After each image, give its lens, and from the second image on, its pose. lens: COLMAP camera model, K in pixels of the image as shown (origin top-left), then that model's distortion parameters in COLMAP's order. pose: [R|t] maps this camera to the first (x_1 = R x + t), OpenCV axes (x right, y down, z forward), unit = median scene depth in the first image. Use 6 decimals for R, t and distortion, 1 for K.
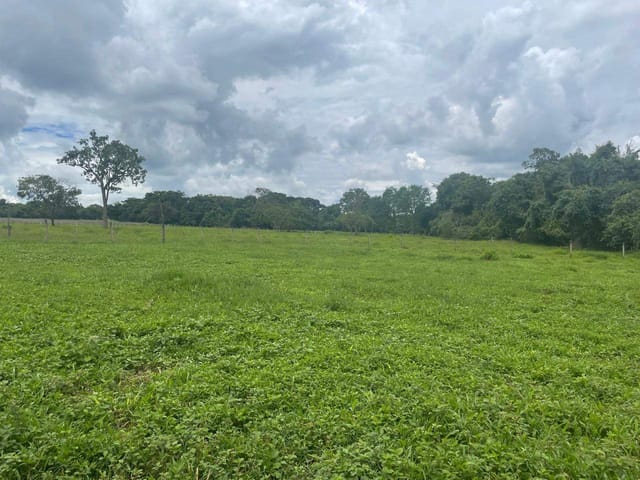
lens RADIAL K [[455.8, 0, 320.5], [0, 455.8, 233.7], [0, 0, 1]] dist [0.000754, -0.042133]
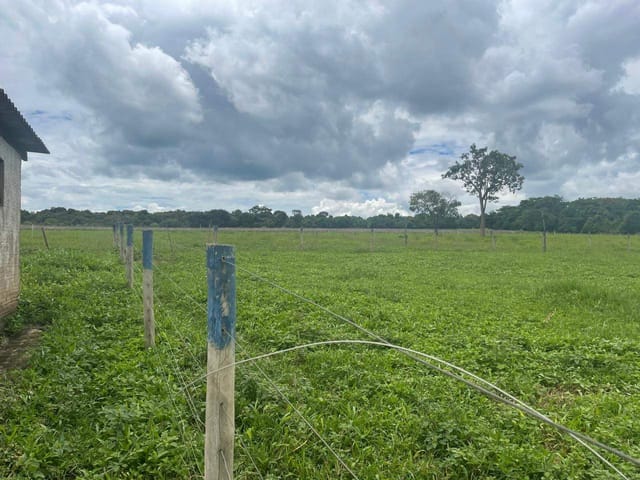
lens RADIAL K [[455.8, 0, 323.1], [0, 455.8, 251.7], [0, 0, 1]] dist [0.000754, -0.042133]
pose [[0.715467, 0.009589, -0.698581, -0.008964], [0.005744, 0.999791, 0.019606, -0.000436], [0.698623, -0.018040, 0.715263, -0.000331]]
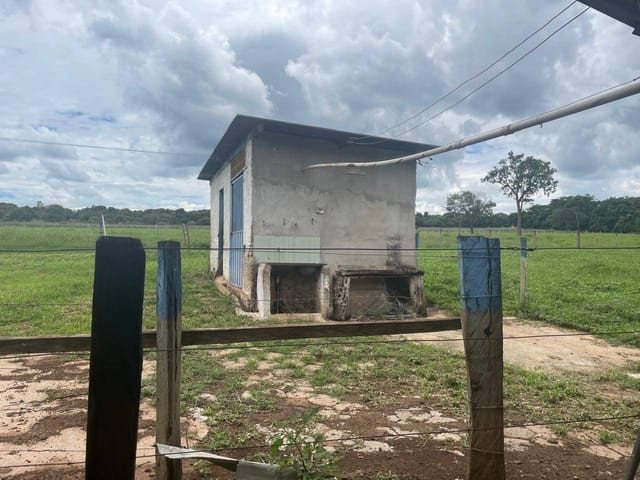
lens RADIAL K [[455.8, 0, 330.4], [0, 455.8, 247.4], [0, 0, 1]] dist [0.000754, -0.042133]
pose [[0.686240, 0.009200, -0.727317, 0.024764], [0.001699, 0.999897, 0.014252, -0.000013], [0.727373, -0.011016, 0.686154, -0.114225]]
